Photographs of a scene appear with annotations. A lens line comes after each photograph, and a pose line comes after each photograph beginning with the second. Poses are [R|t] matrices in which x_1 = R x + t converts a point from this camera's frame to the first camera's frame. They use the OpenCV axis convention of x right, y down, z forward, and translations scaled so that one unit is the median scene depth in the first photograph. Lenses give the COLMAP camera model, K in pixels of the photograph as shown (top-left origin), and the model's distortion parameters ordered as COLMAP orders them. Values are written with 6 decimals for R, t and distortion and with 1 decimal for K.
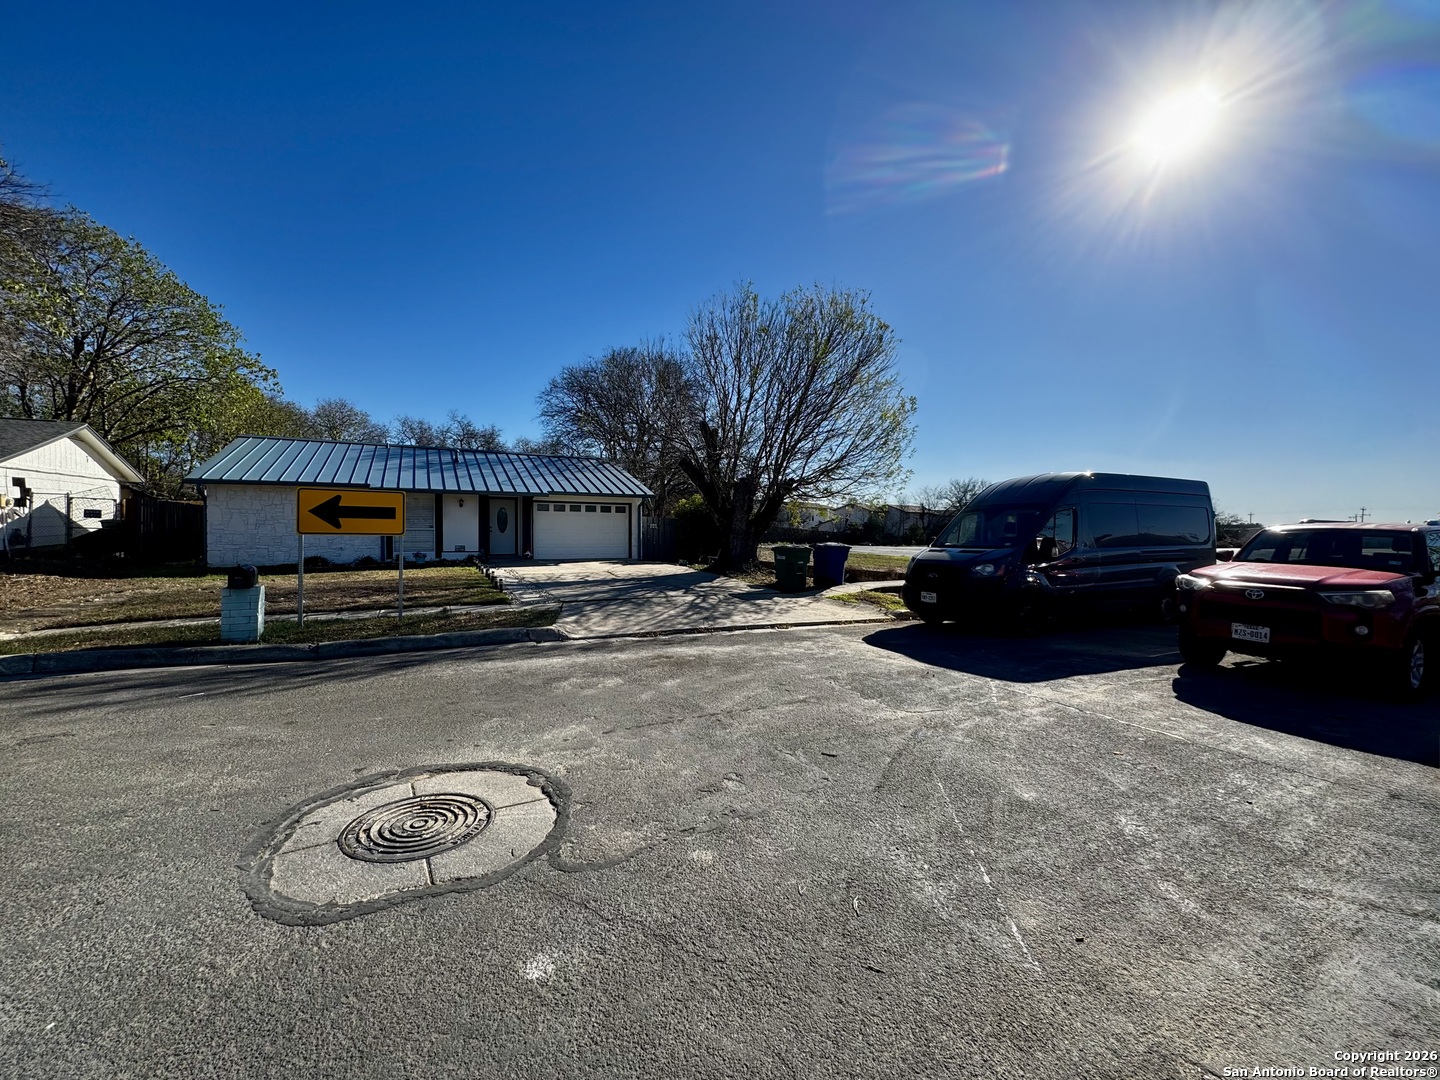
lens RADIAL K [[587.3, 0, 720.0], [0, 587.3, 540.0], [0, 0, 1]] dist [-0.000703, 0.000051]
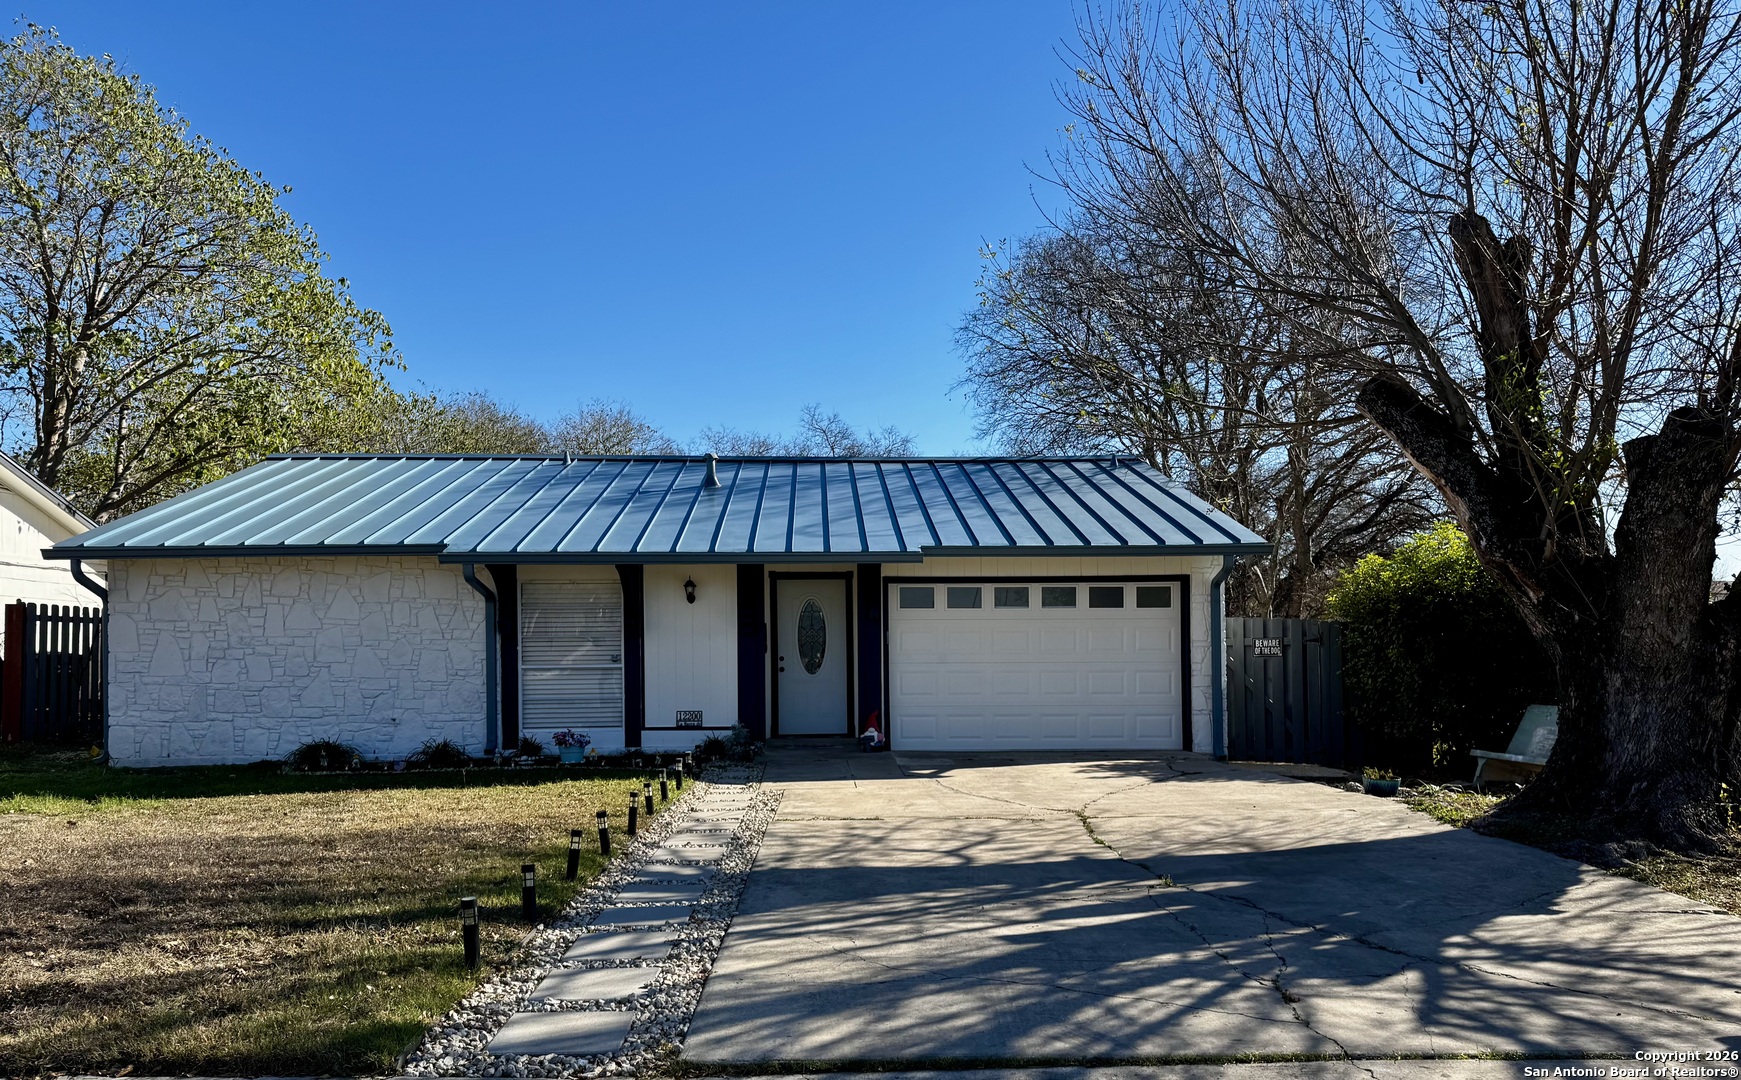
lens RADIAL K [[1144.5, 0, 868.1], [0, 1144.5, 638.2], [0, 0, 1]] dist [0.032532, -0.000462]
pose [[0.894848, -0.022430, -0.445806, -0.034279], [0.004895, 0.999170, -0.040447, -0.005560], [0.446344, 0.034012, 0.894215, 0.401549]]
